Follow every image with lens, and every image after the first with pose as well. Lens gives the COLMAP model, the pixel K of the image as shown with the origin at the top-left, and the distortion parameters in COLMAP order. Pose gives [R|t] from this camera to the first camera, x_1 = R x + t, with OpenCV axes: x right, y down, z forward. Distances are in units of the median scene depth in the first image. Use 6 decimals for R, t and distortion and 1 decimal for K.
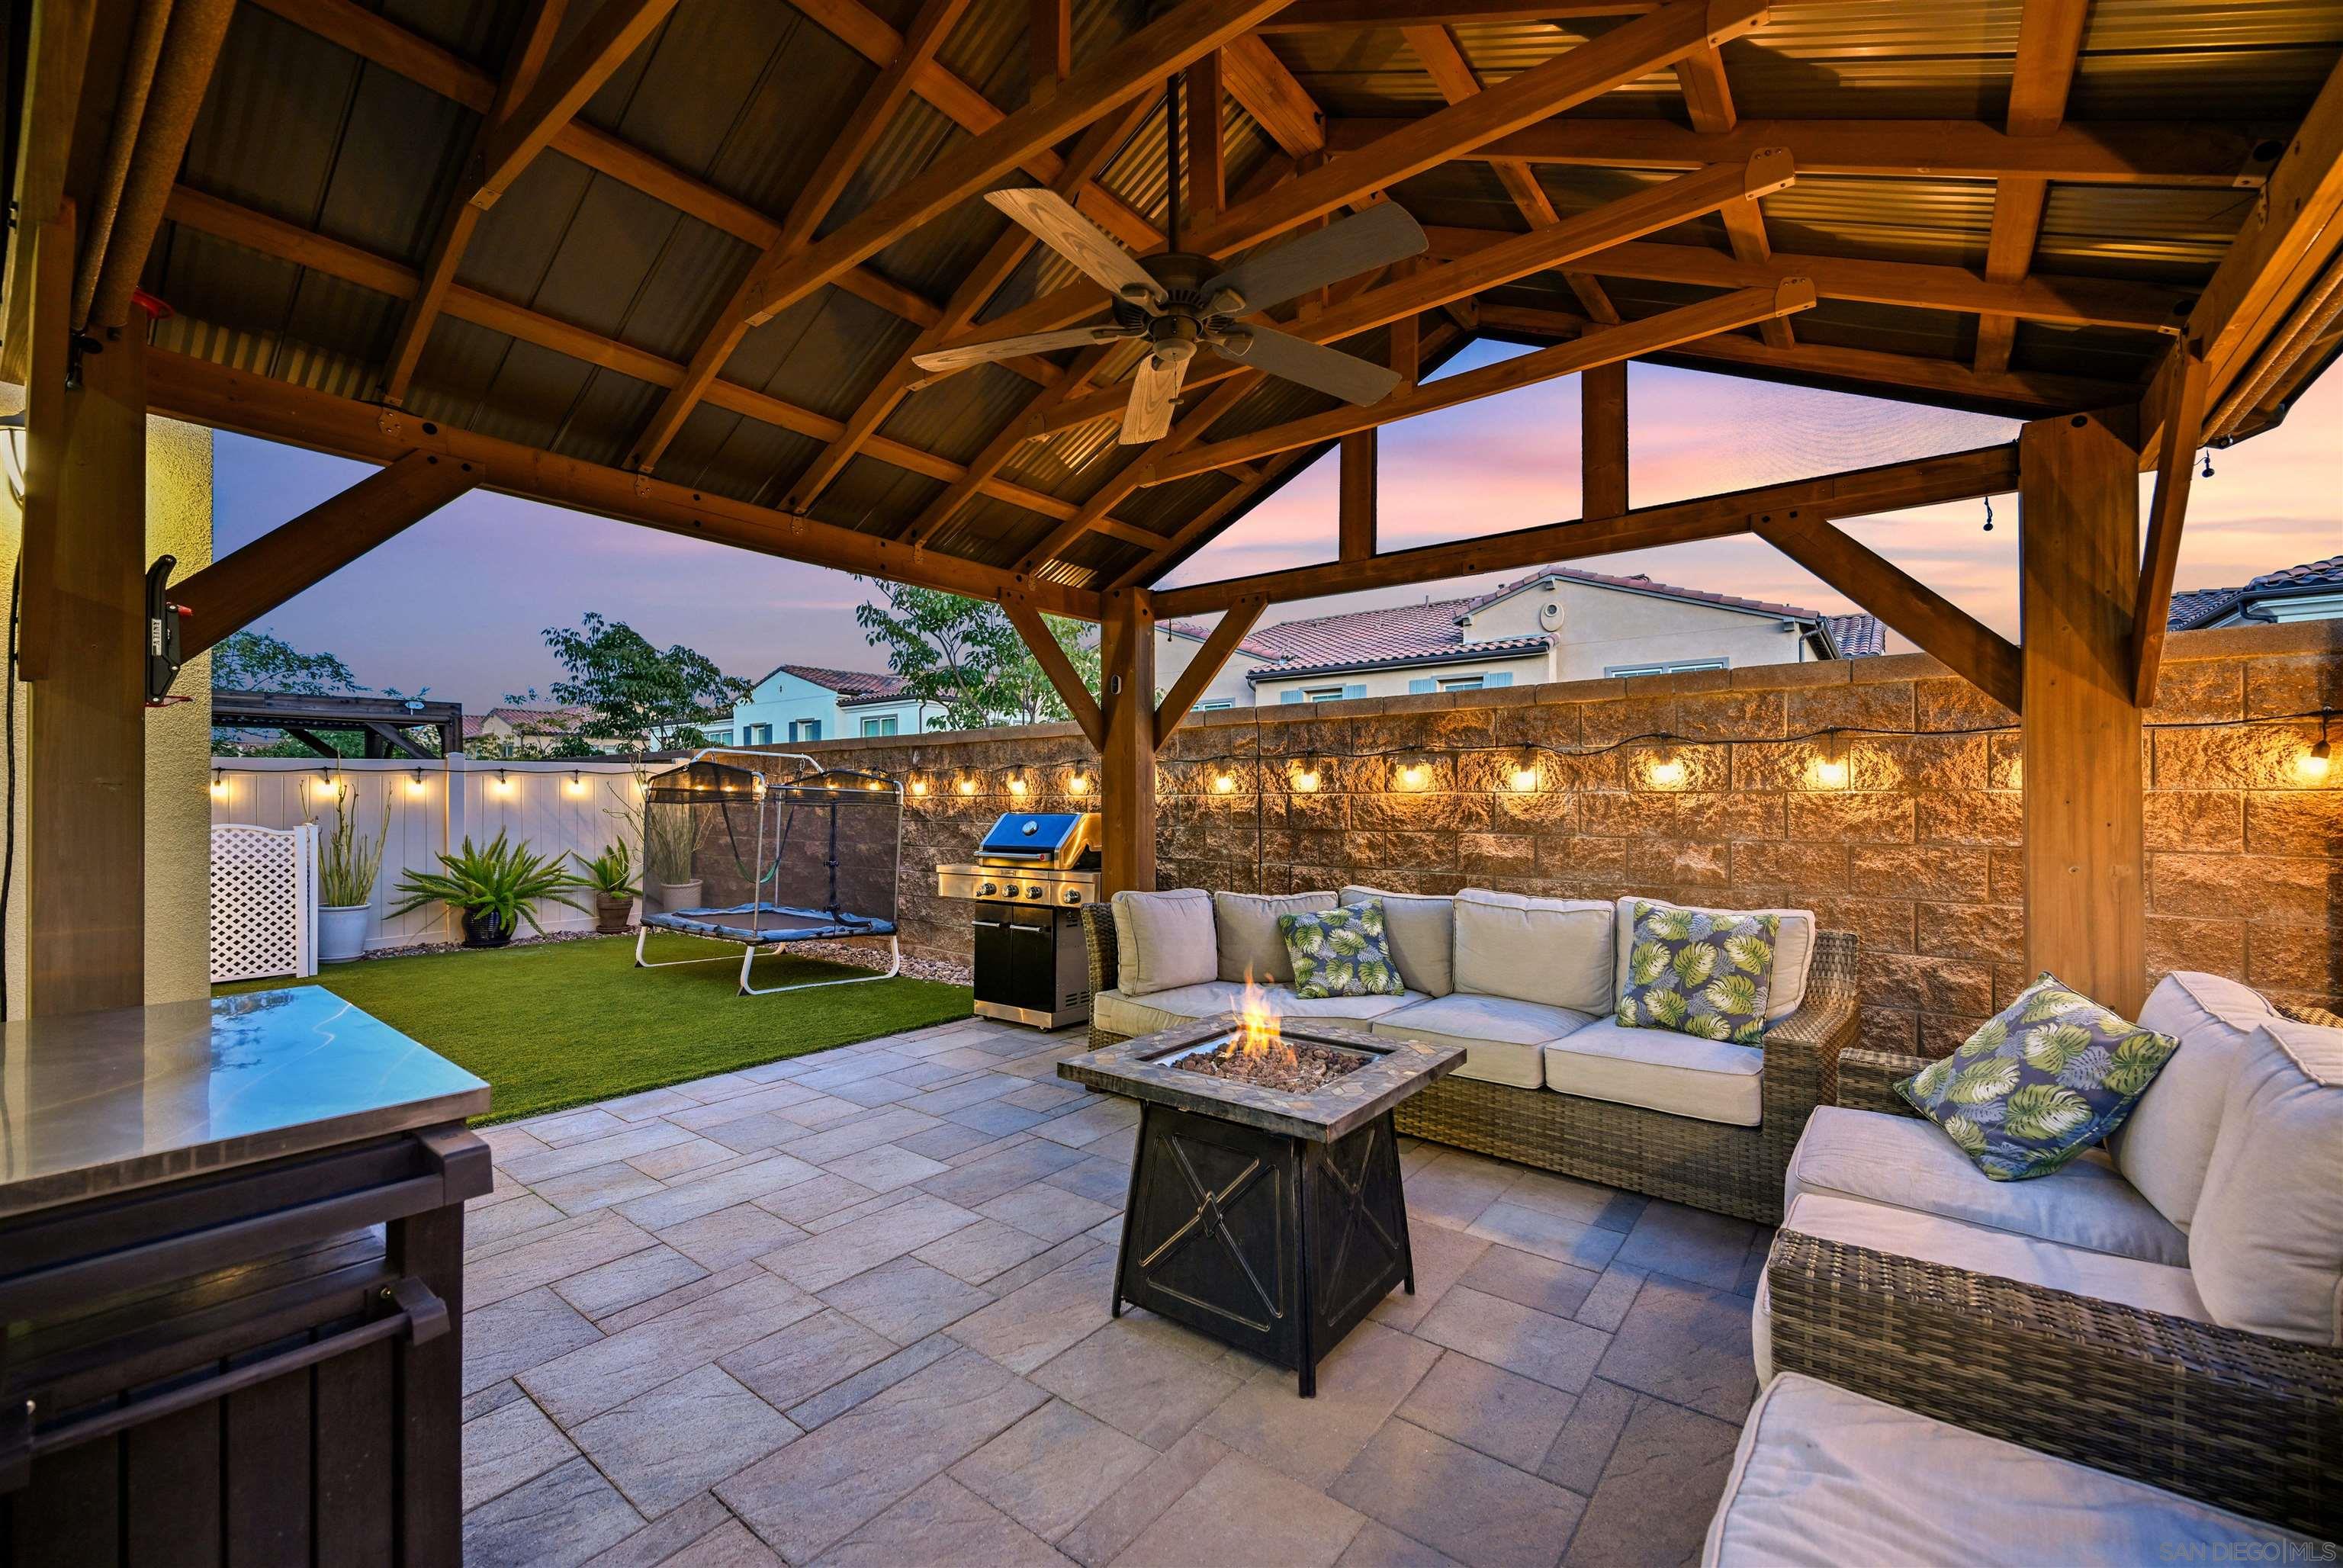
lens RADIAL K [[934.6, 0, 1171.5], [0, 934.6, 784.0], [0, 0, 1]] dist [-0.010032, 0.000049]
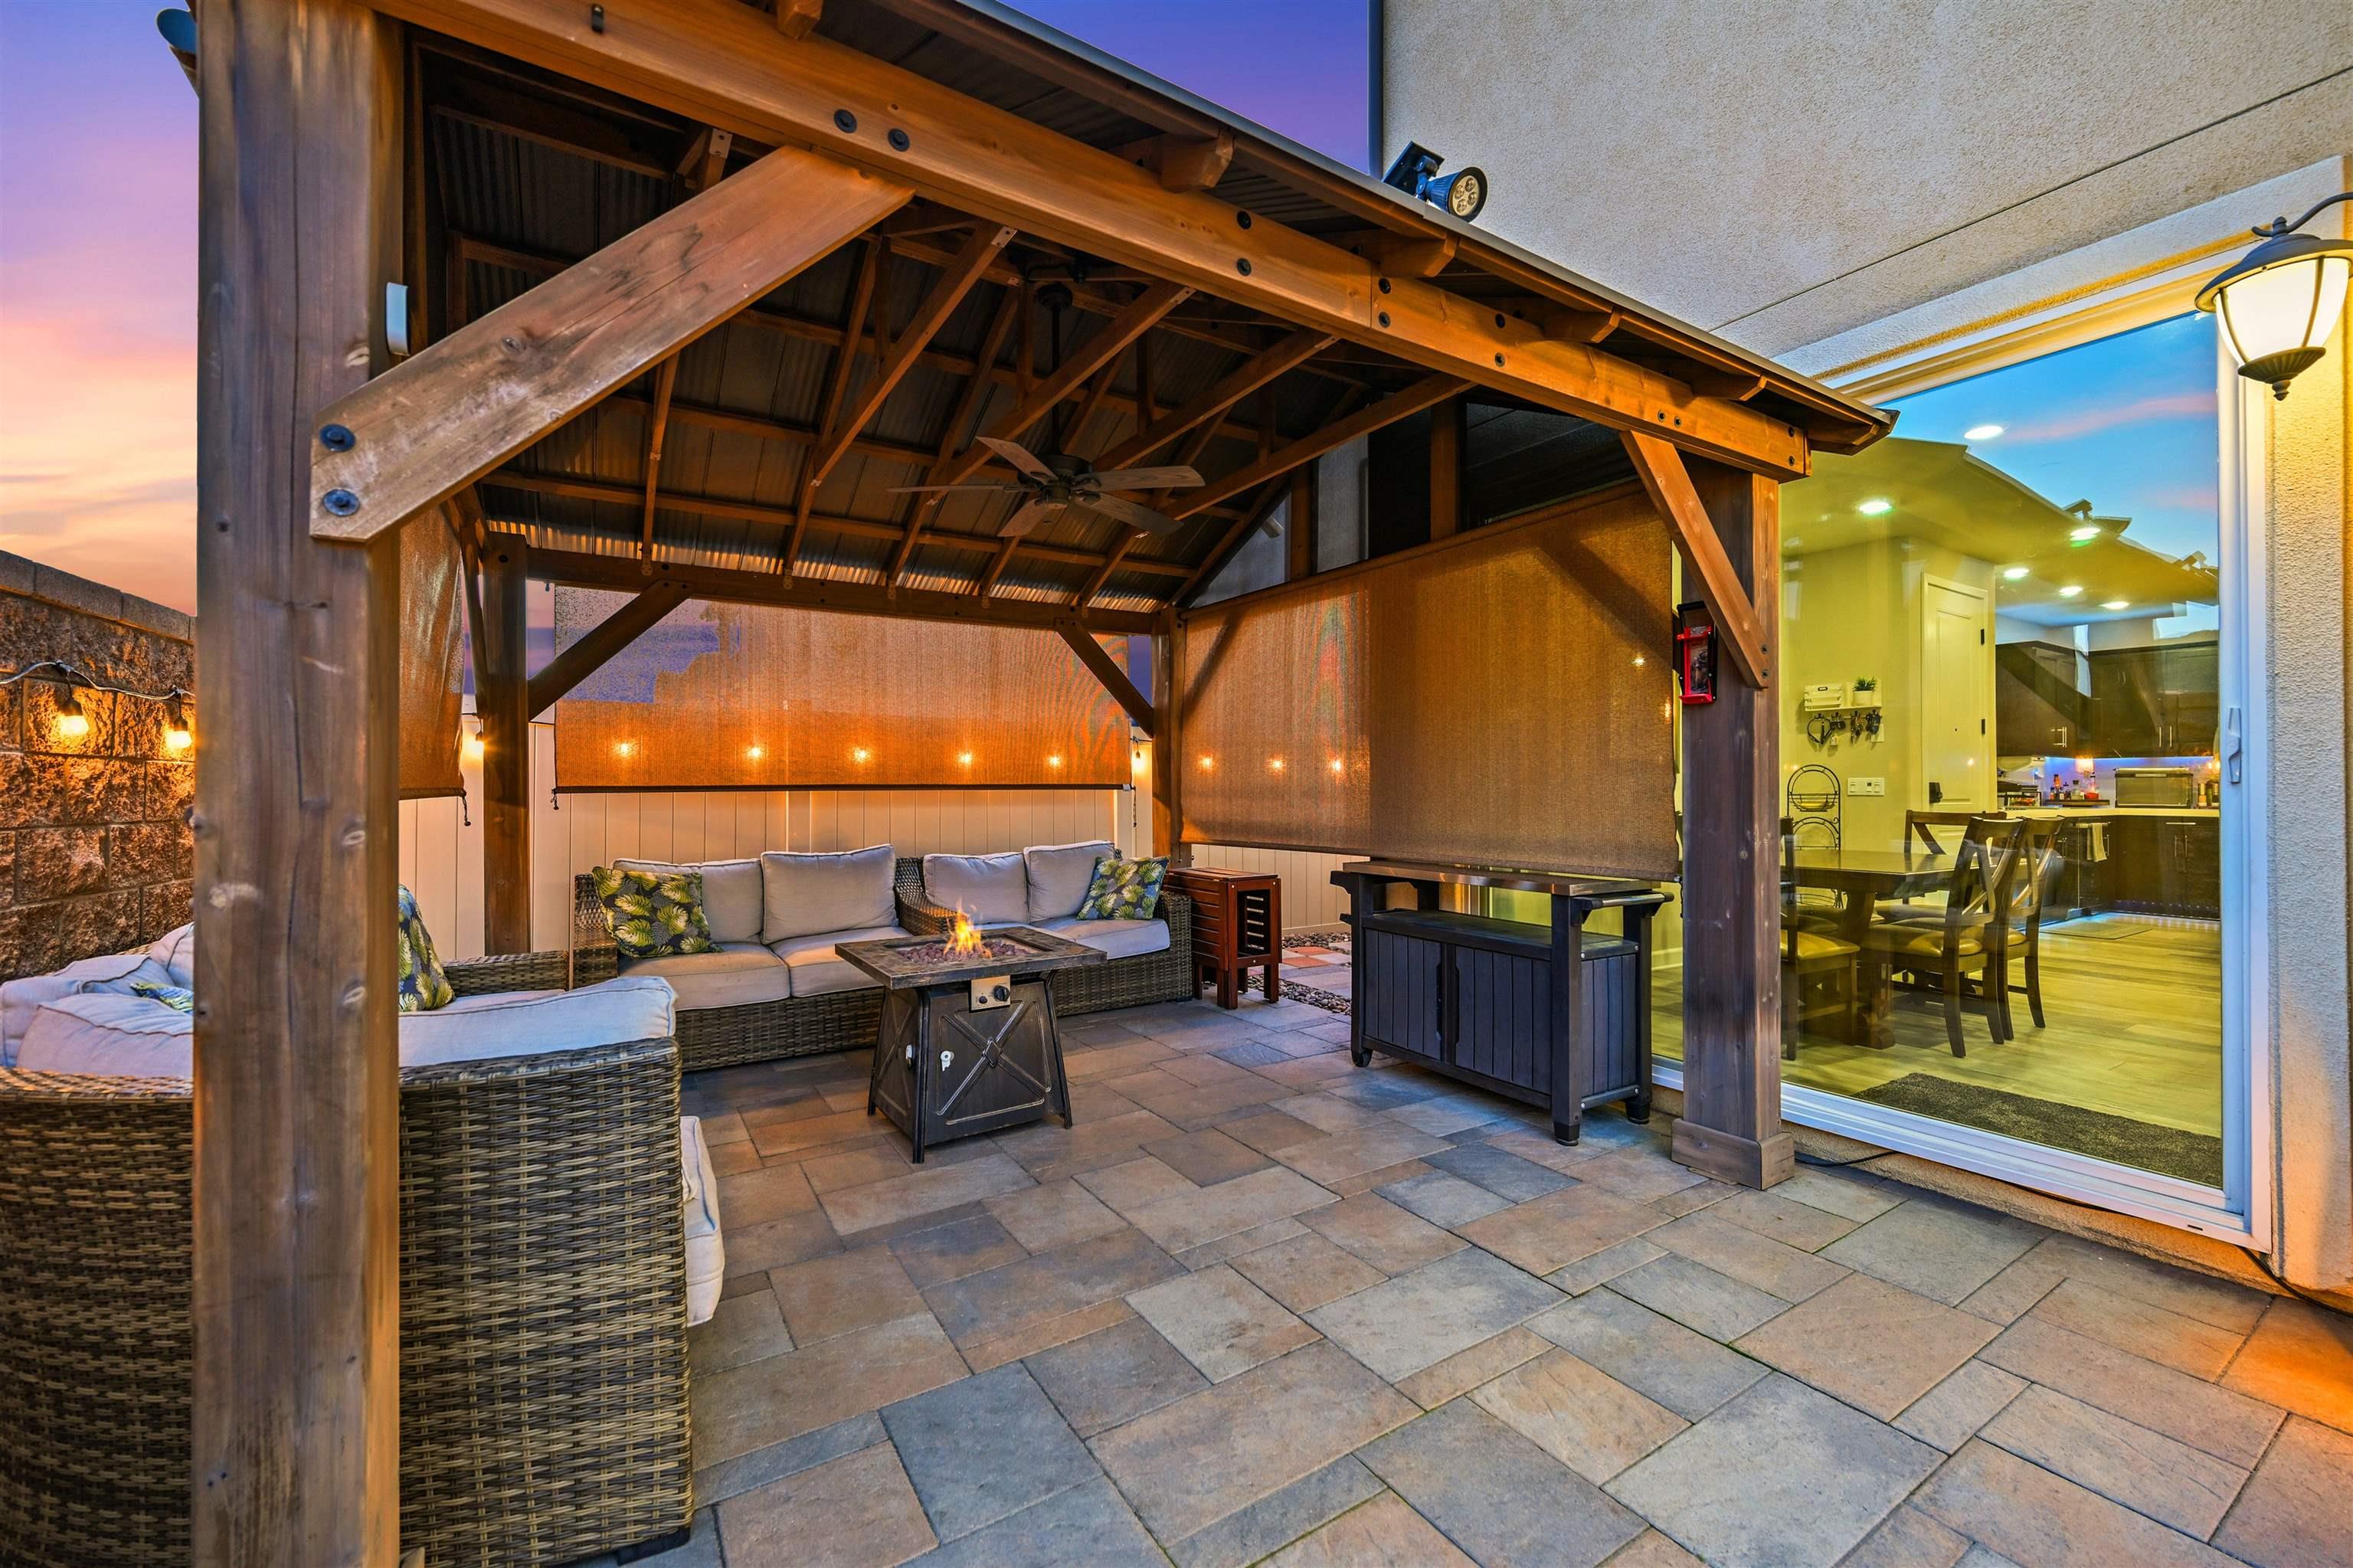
lens RADIAL K [[938.7, 0, 1176.5], [0, 938.7, 784.0], [0, 0, 1]] dist [-0.010032, 0.000049]
pose [[-0.939151, 0.002268, 0.343498, -0.390521], [-0.004918, 0.999787, -0.020047, 0.035252], [-0.343470, -0.020516, -0.938940, 1.240998]]
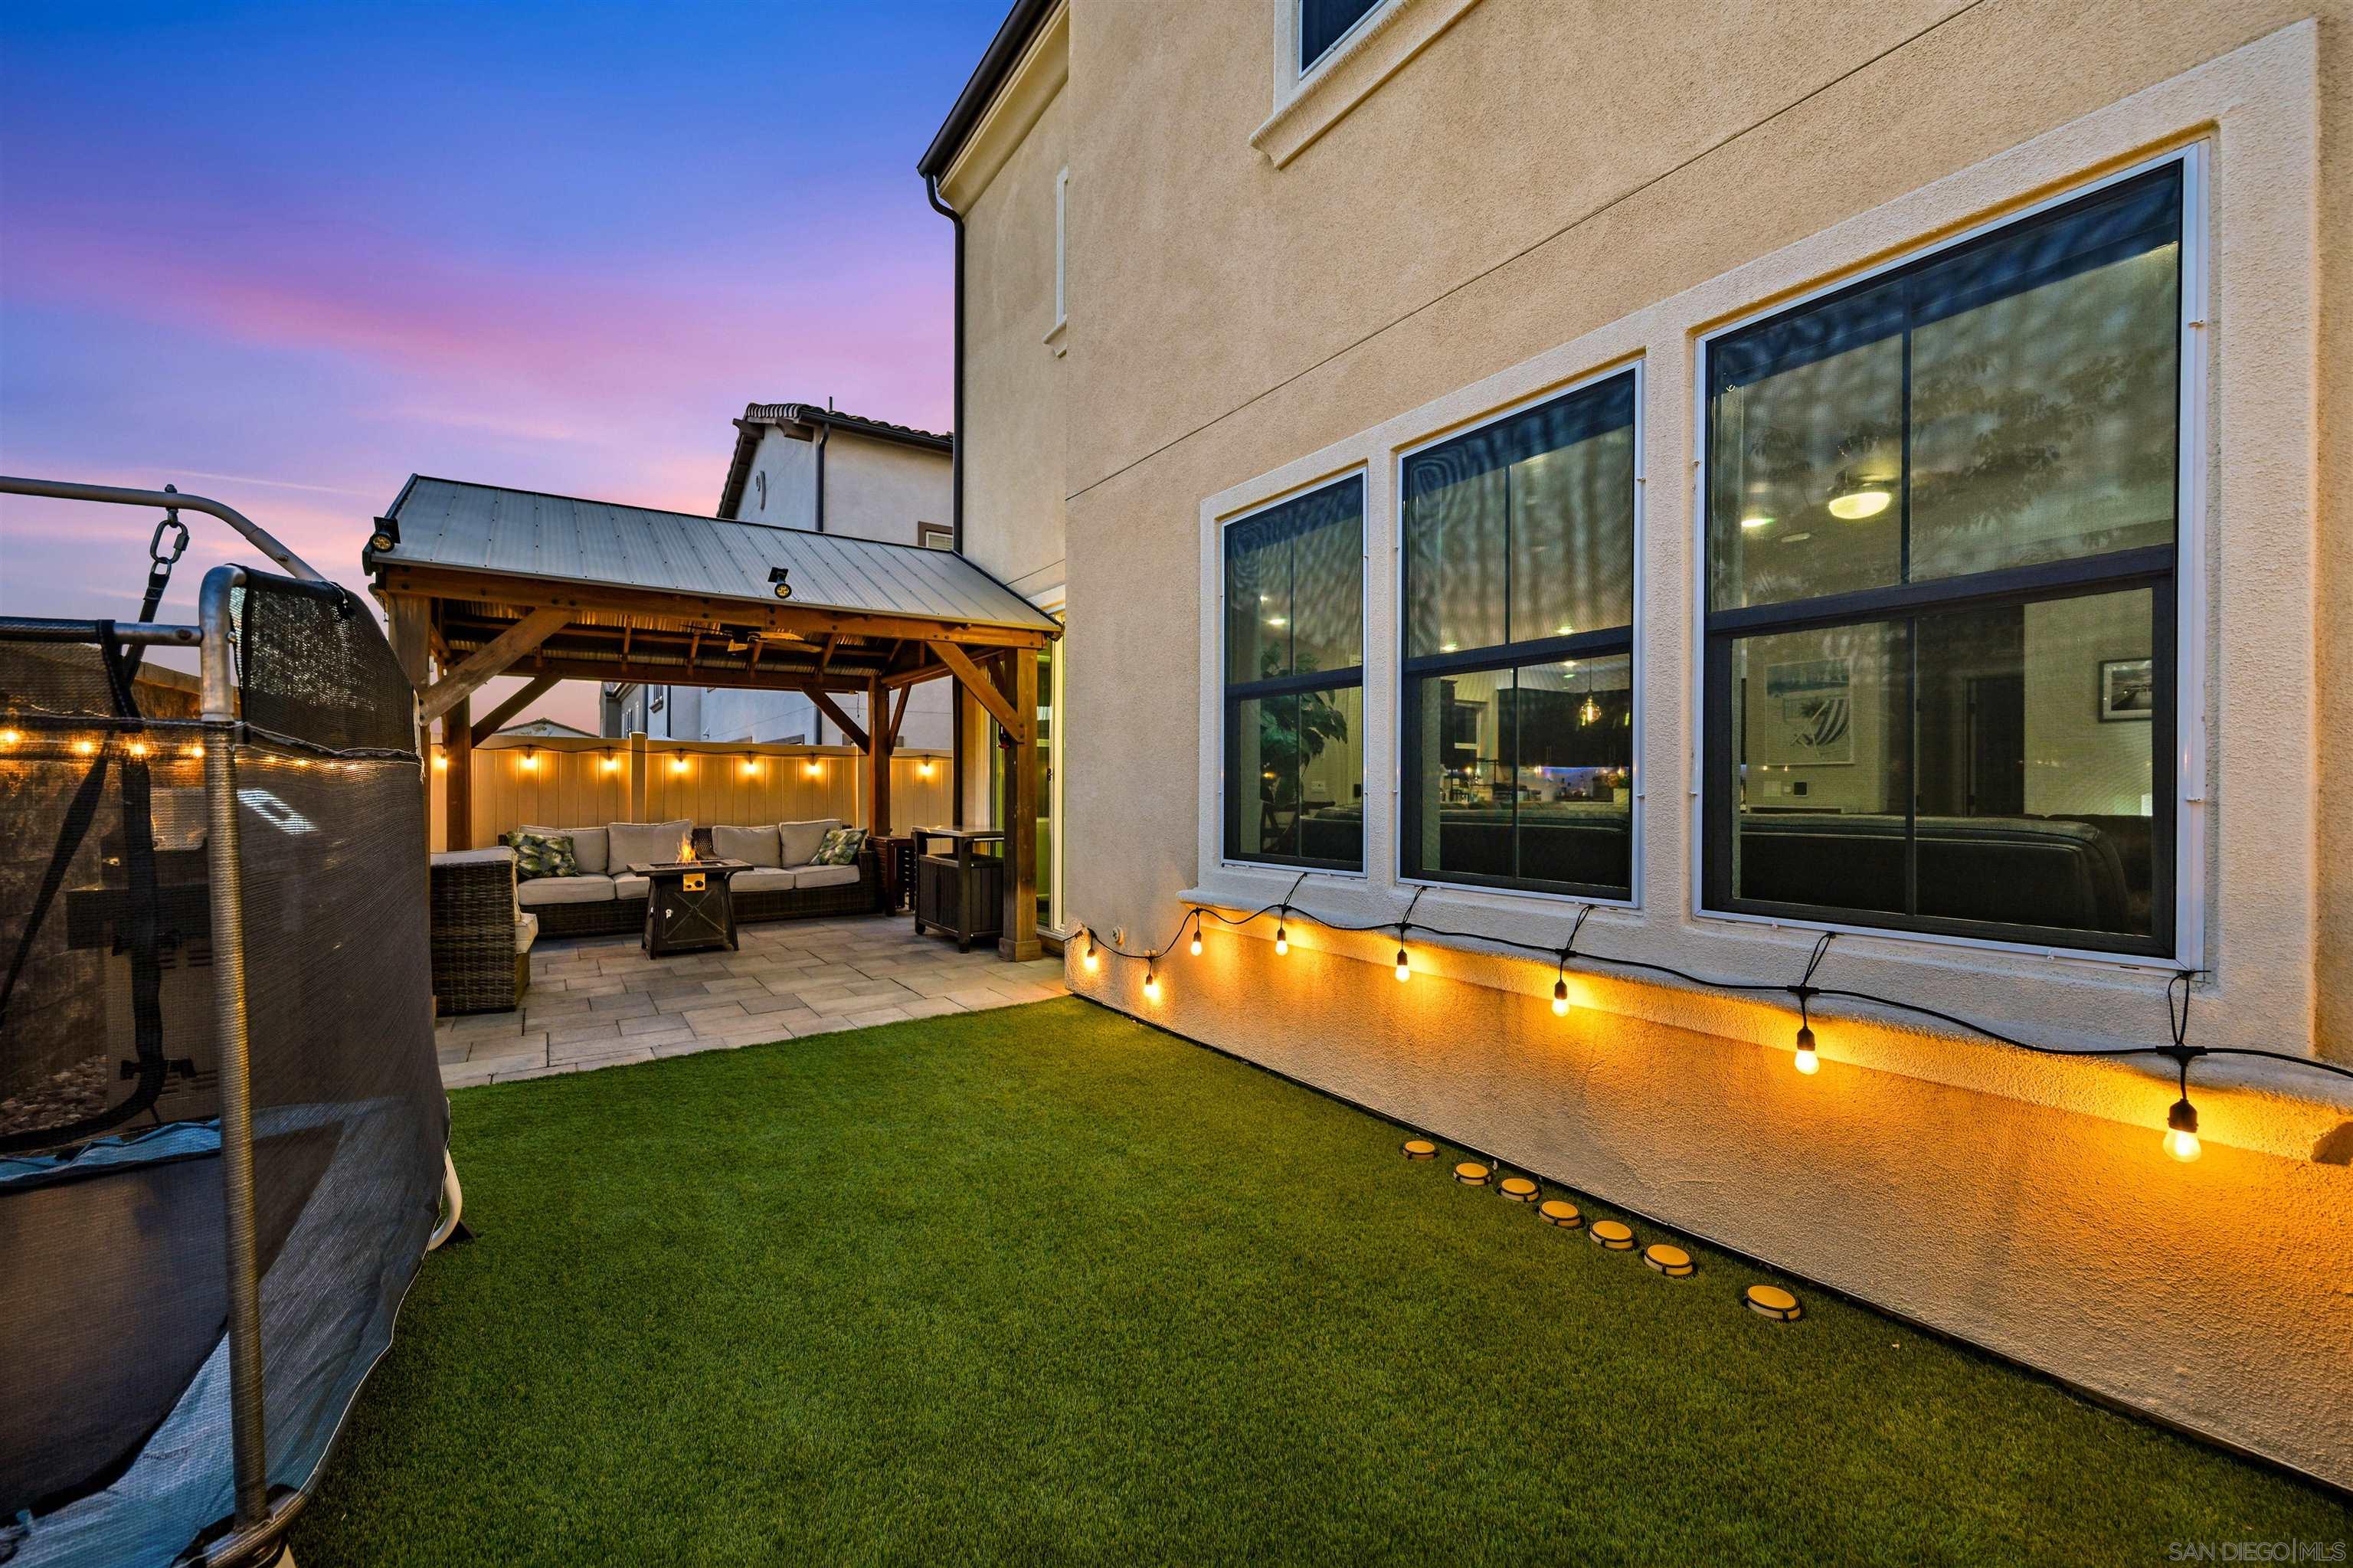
lens RADIAL K [[938.7, 0, 1176.5], [0, 938.7, 784.0], [0, 0, 1]] dist [-0.010032, 0.000049]
pose [[-0.950064, 0.001213, 0.312053, -1.257356], [-0.004922, 0.999810, -0.018870, 0.044894], [-0.312017, -0.019464, -0.949877, 1.832980]]
